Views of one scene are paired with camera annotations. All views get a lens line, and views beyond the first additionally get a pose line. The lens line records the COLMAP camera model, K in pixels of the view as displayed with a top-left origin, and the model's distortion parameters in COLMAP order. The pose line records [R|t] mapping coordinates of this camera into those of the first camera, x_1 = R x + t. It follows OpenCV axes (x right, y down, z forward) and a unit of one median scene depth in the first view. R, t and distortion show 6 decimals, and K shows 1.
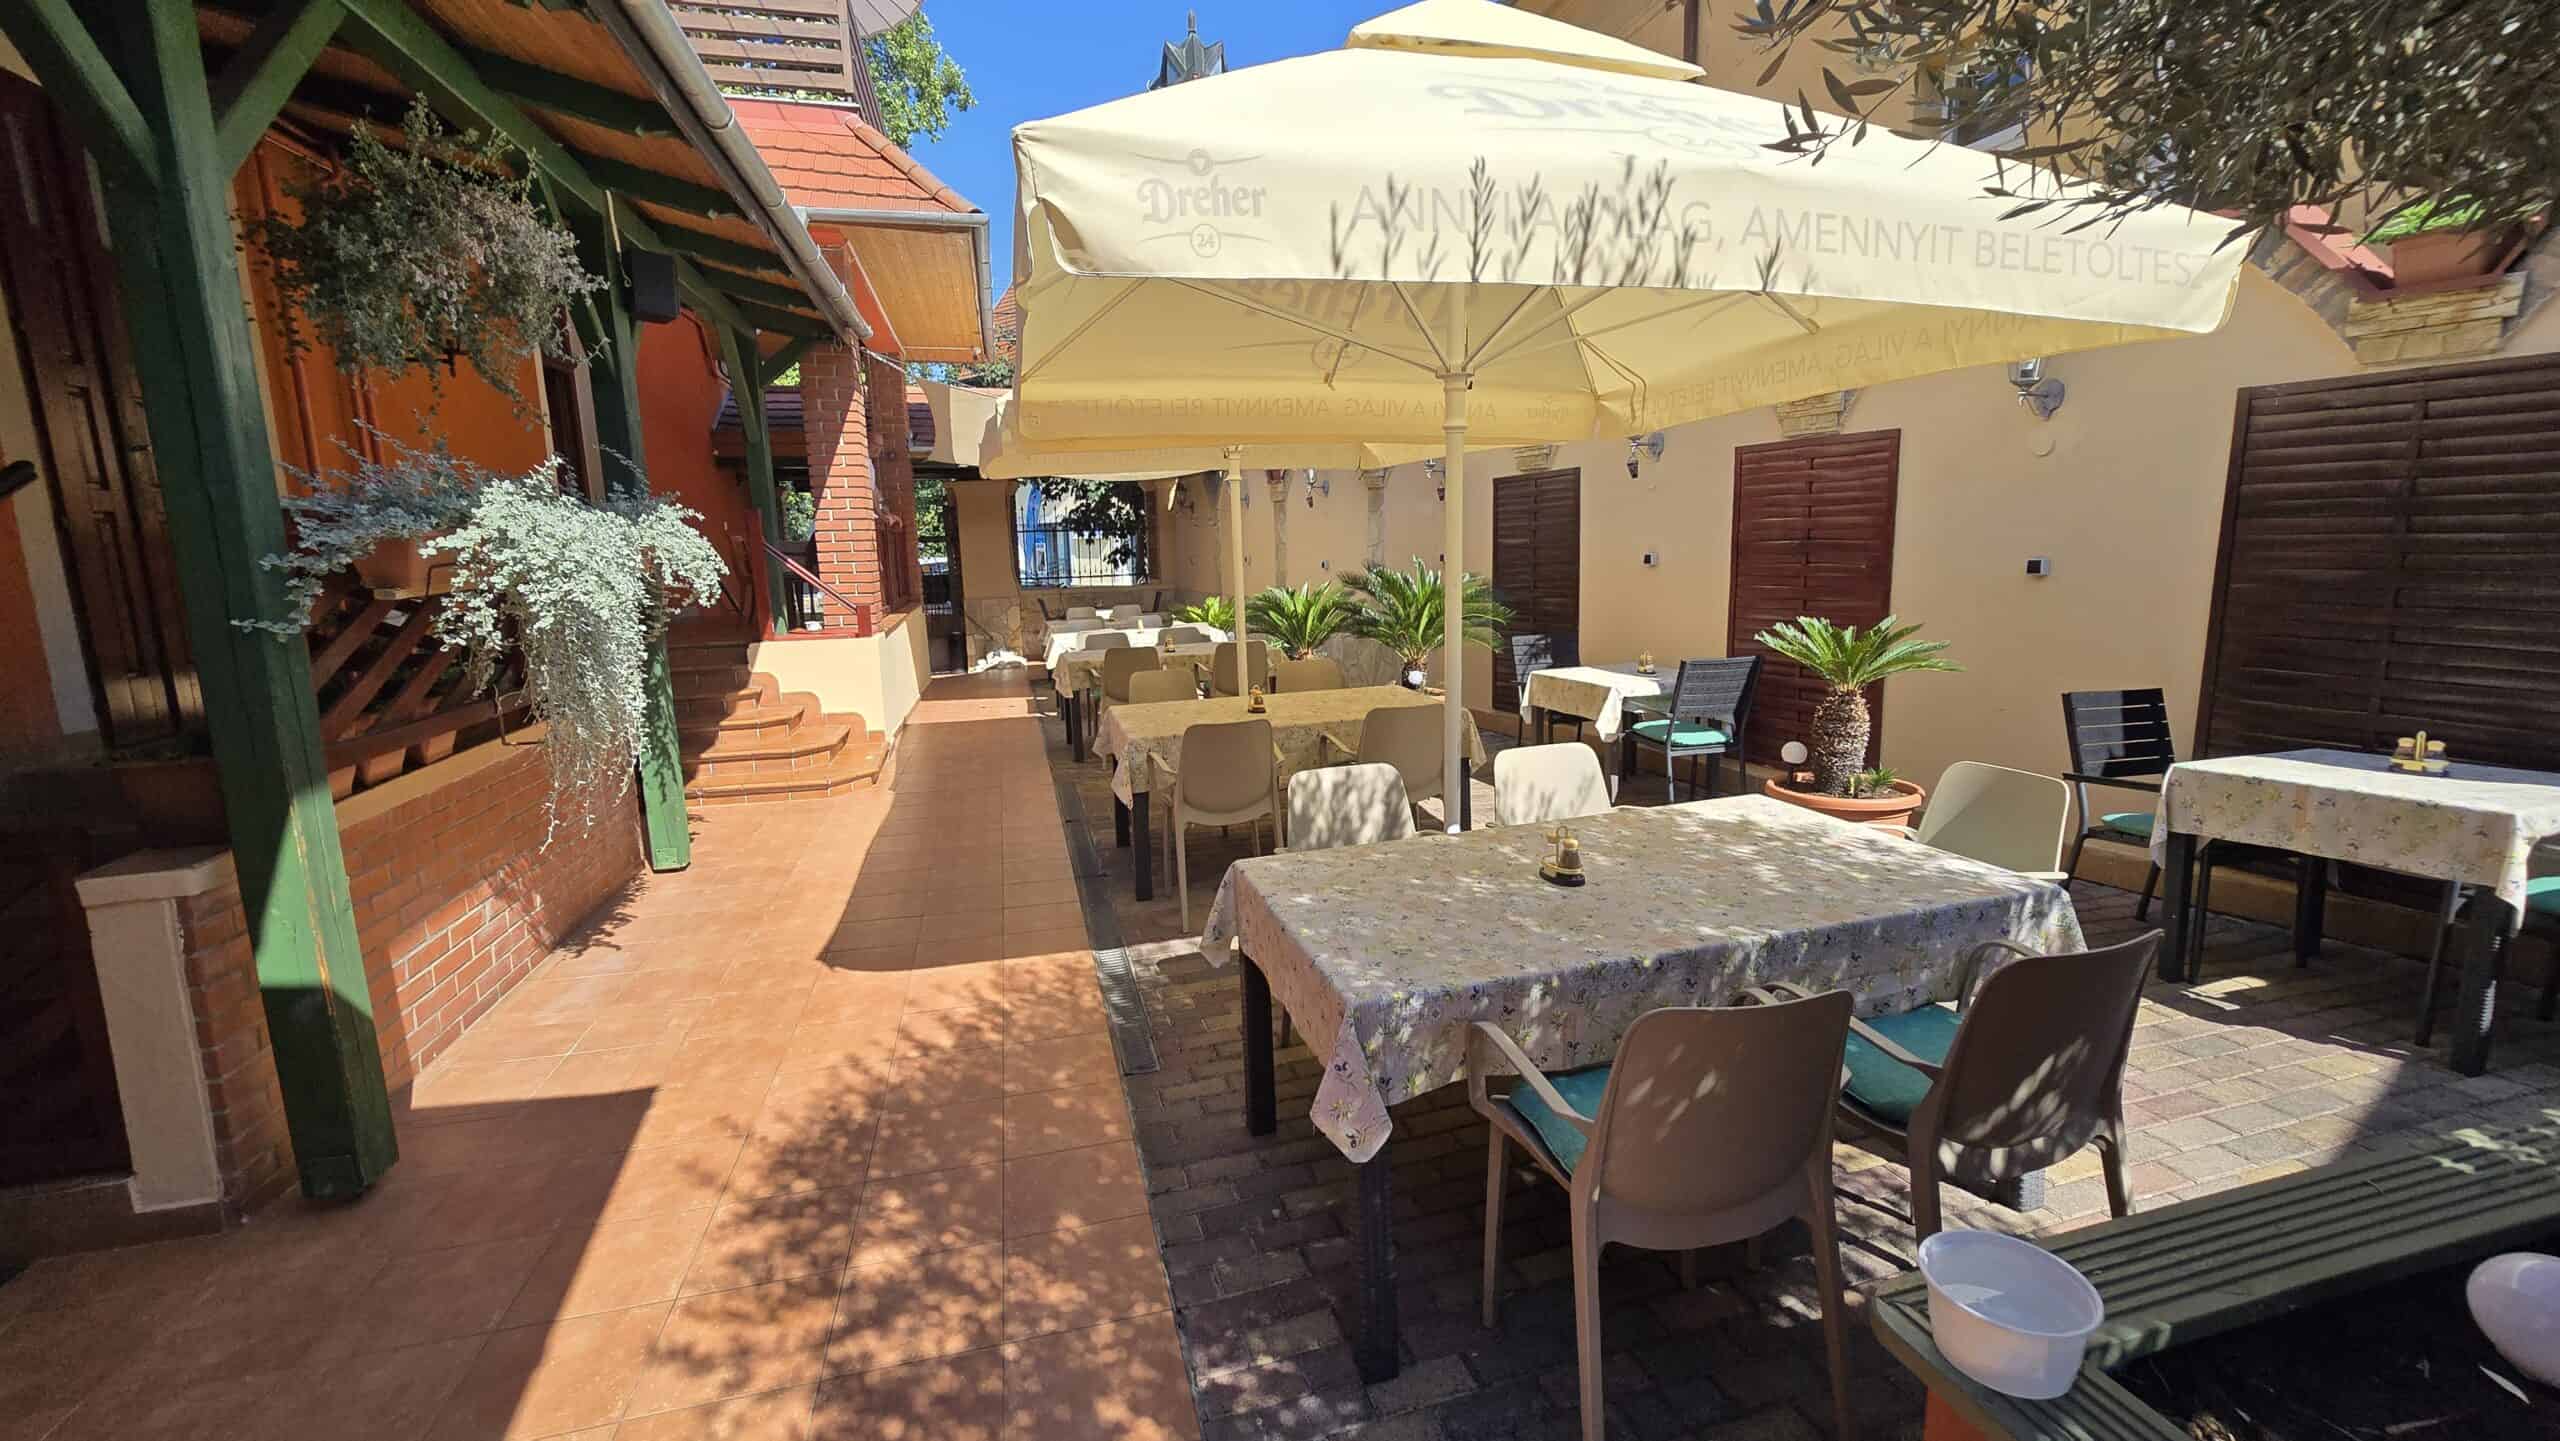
lens RADIAL K [[1044.3, 0, 1280.0], [0, 1044.3, 720.5], [0, 0, 1]] dist [0.000571, 0.000017]
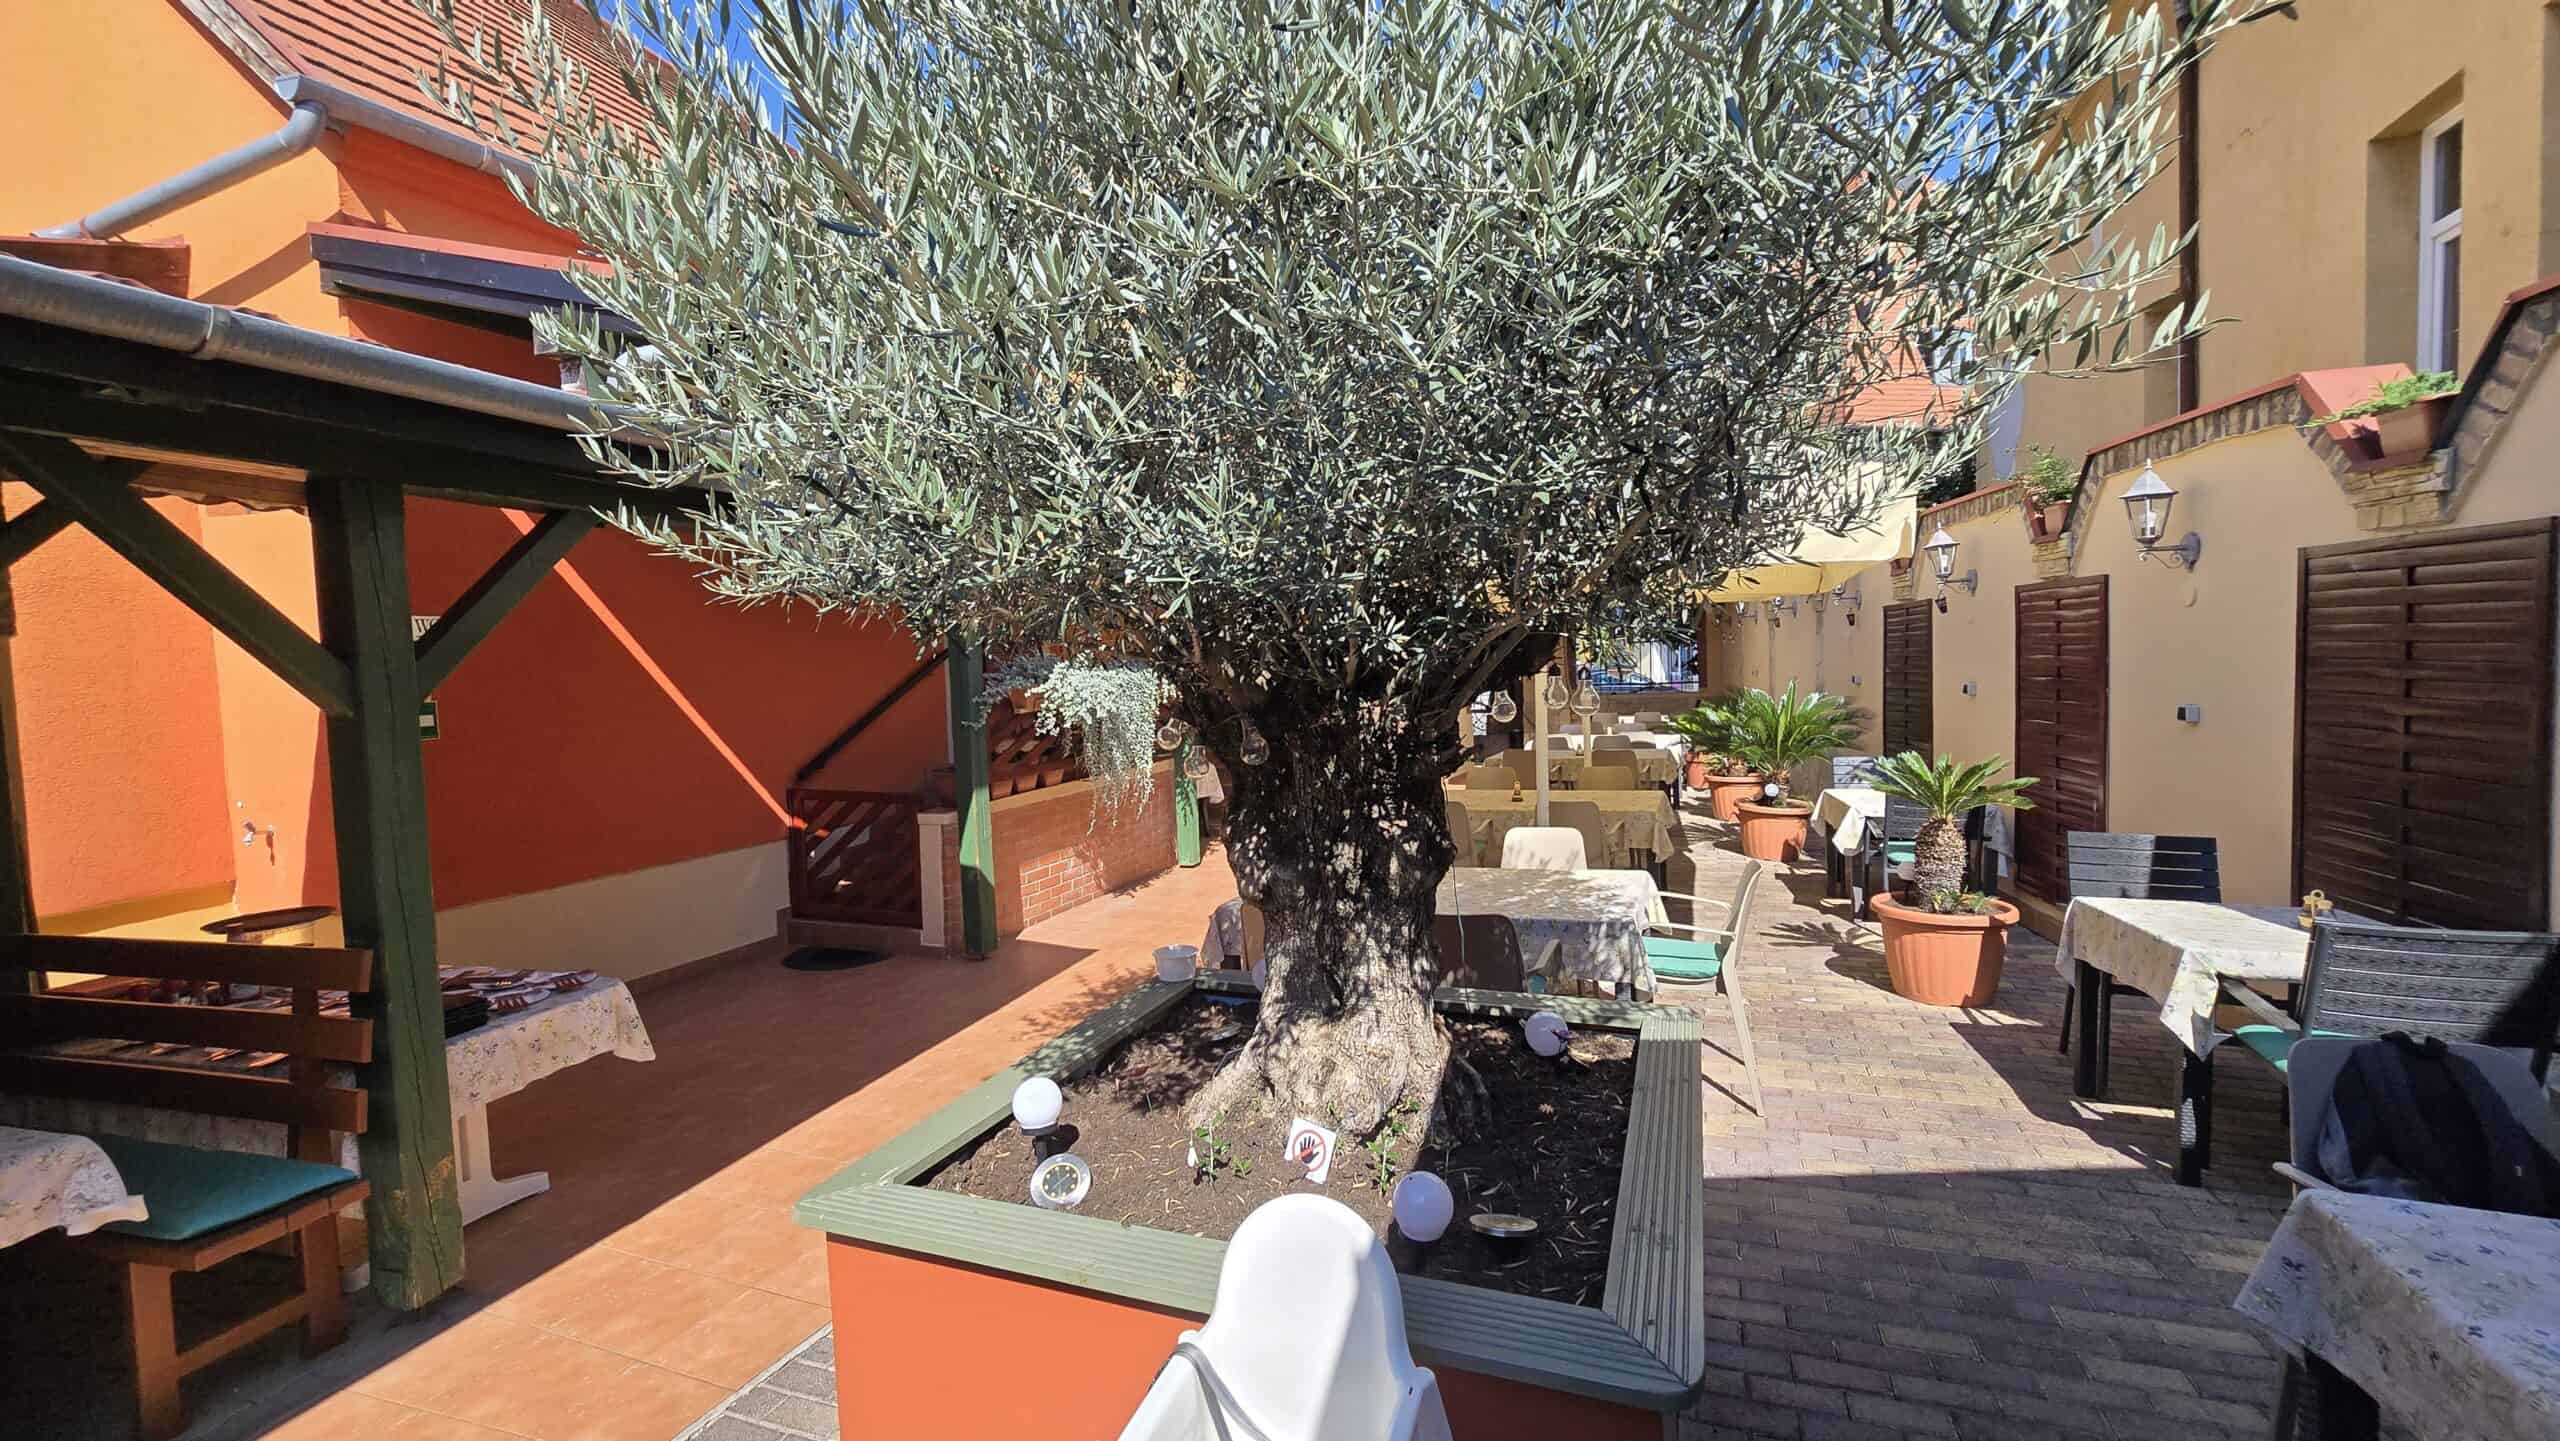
lens RADIAL K [[1044.3, 0, 1280.0], [0, 1044.3, 720.5], [0, 0, 1]] dist [0.000571, 0.000017]
pose [[0.798308, 0.033253, -0.601331, 1.038099], [-0.086110, 0.994518, -0.059322, -0.008365], [0.596062, 0.099138, 0.796795, -0.533601]]
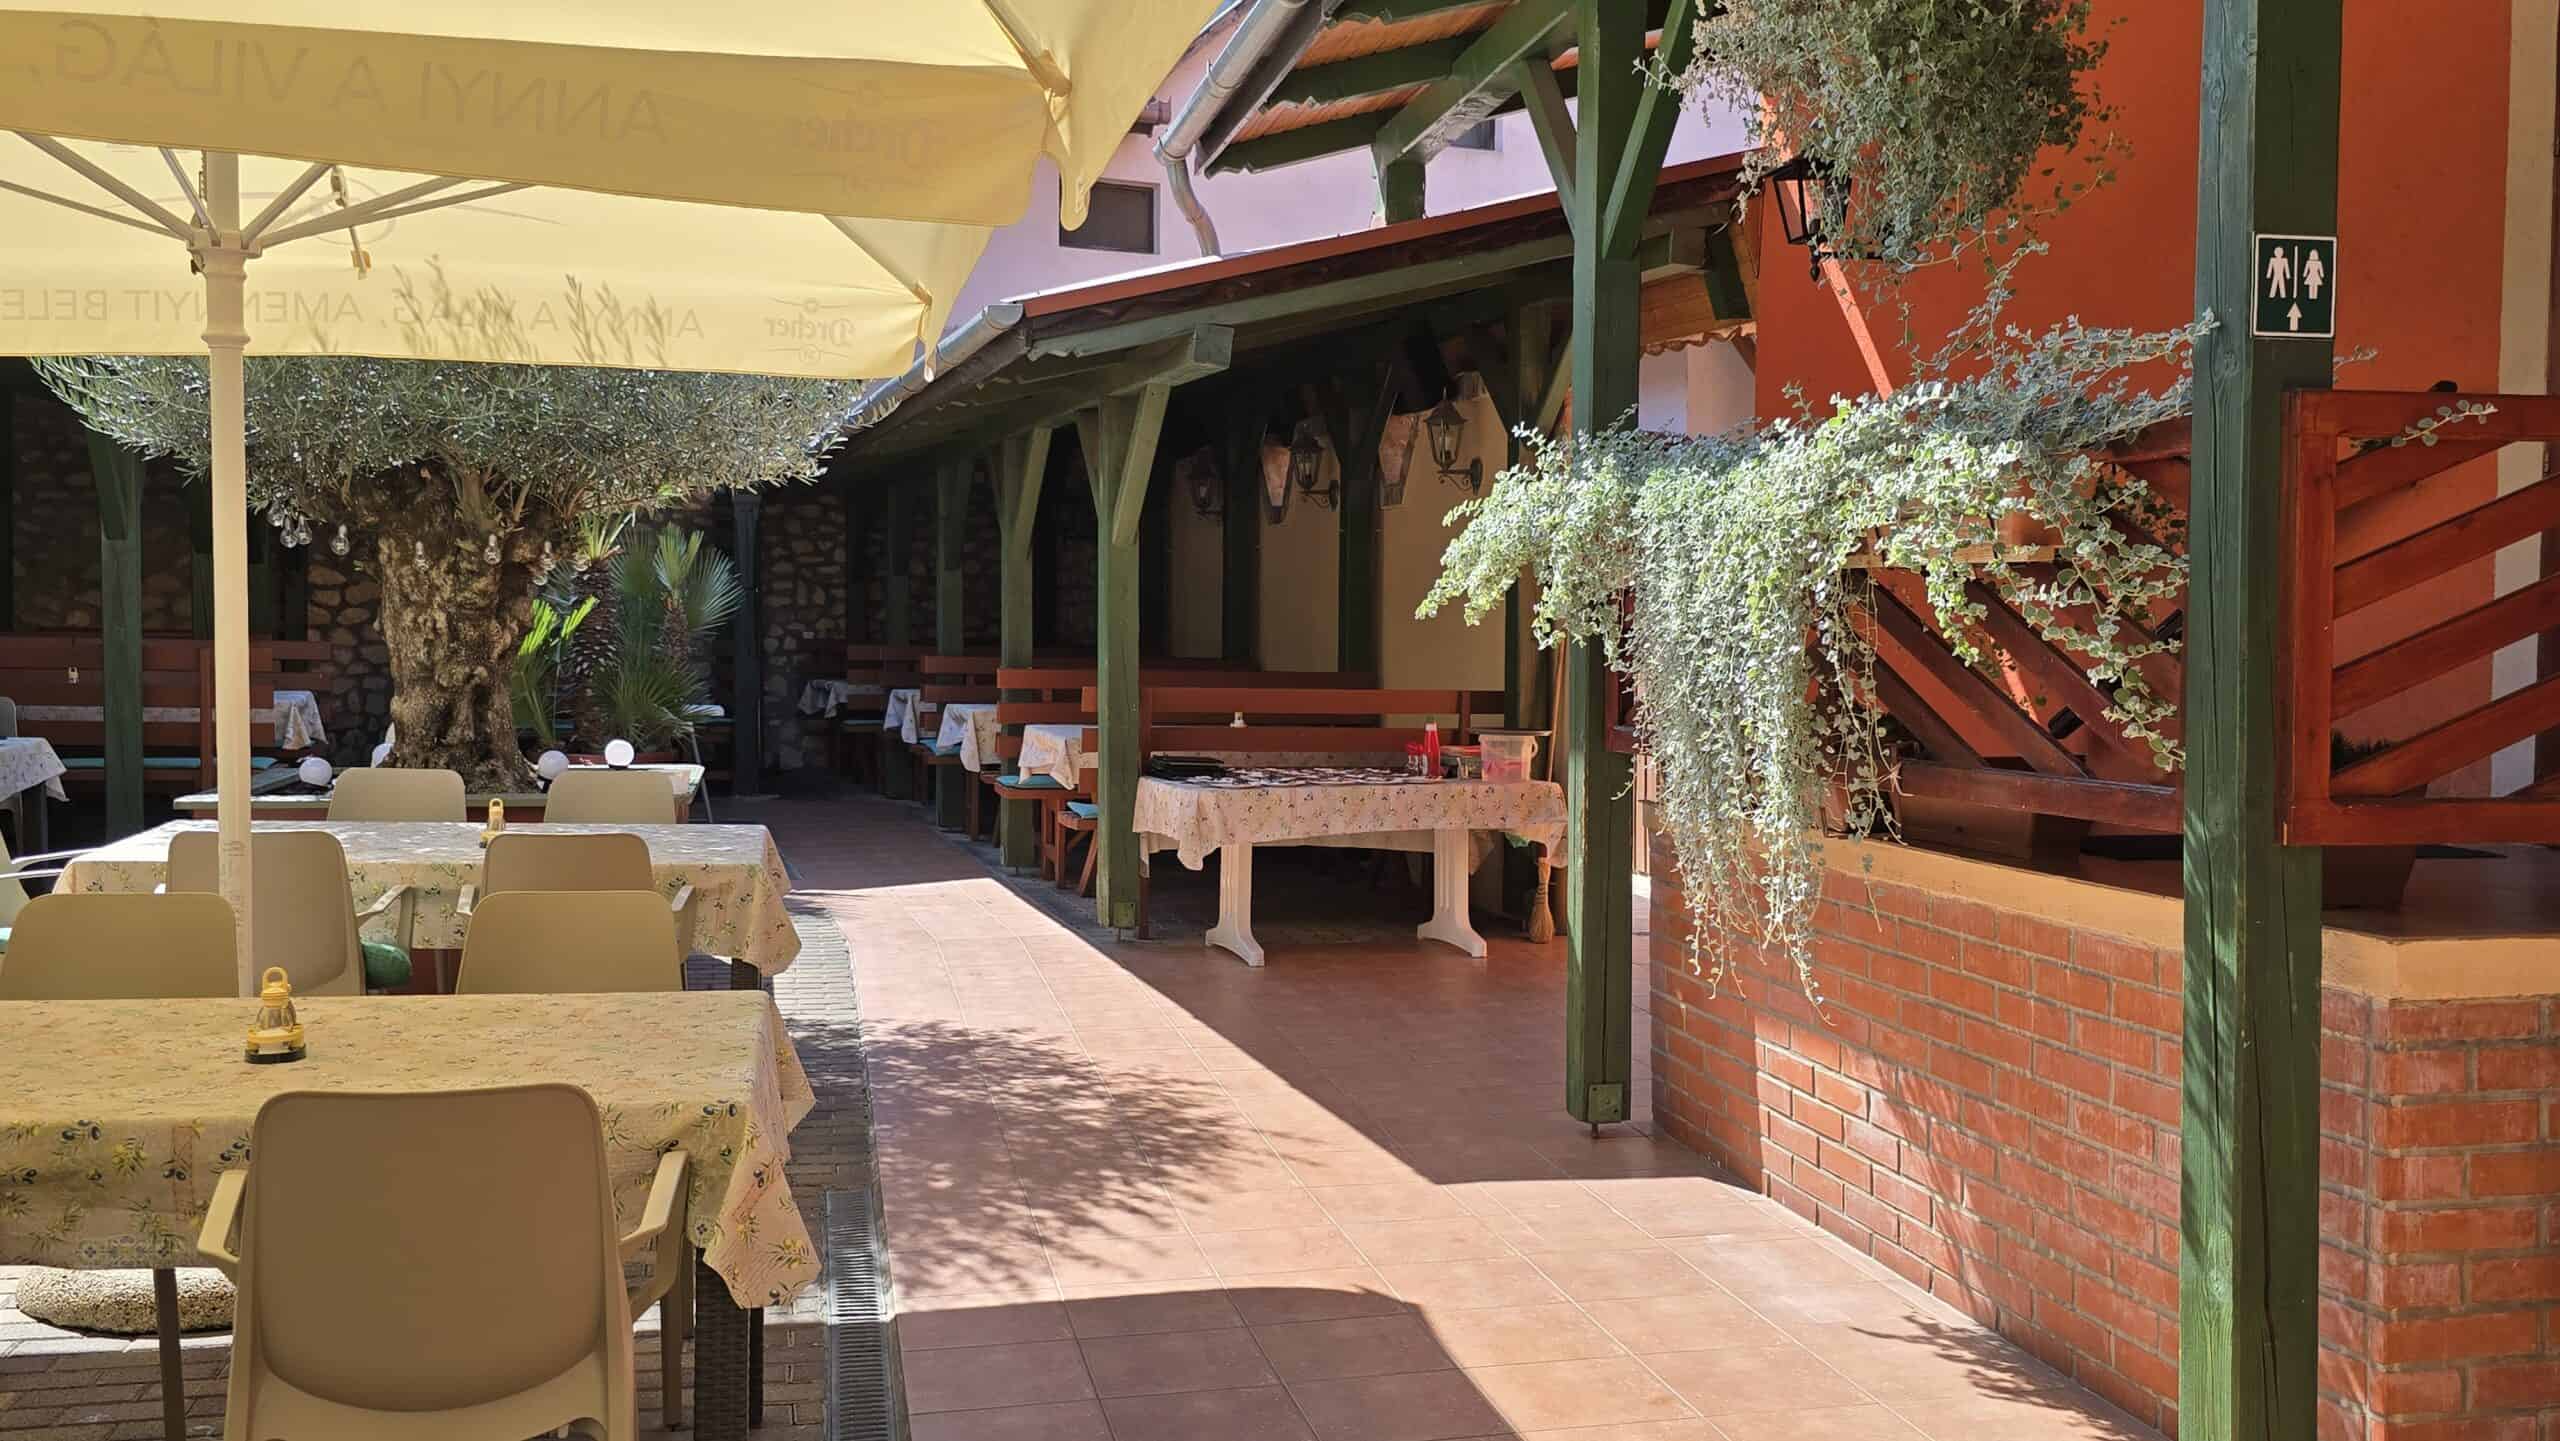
lens RADIAL K [[1934.0, 0, 1280.0], [0, 1934.0, 720.5], [0, 0, 1]] dist [-0.001202, -0.002485]
pose [[-0.998867, 0.018142, 0.043998, -0.617105], [0.027296, 0.975705, 0.217381, -0.373993], [-0.038985, 0.218336, -0.975095, 2.694175]]
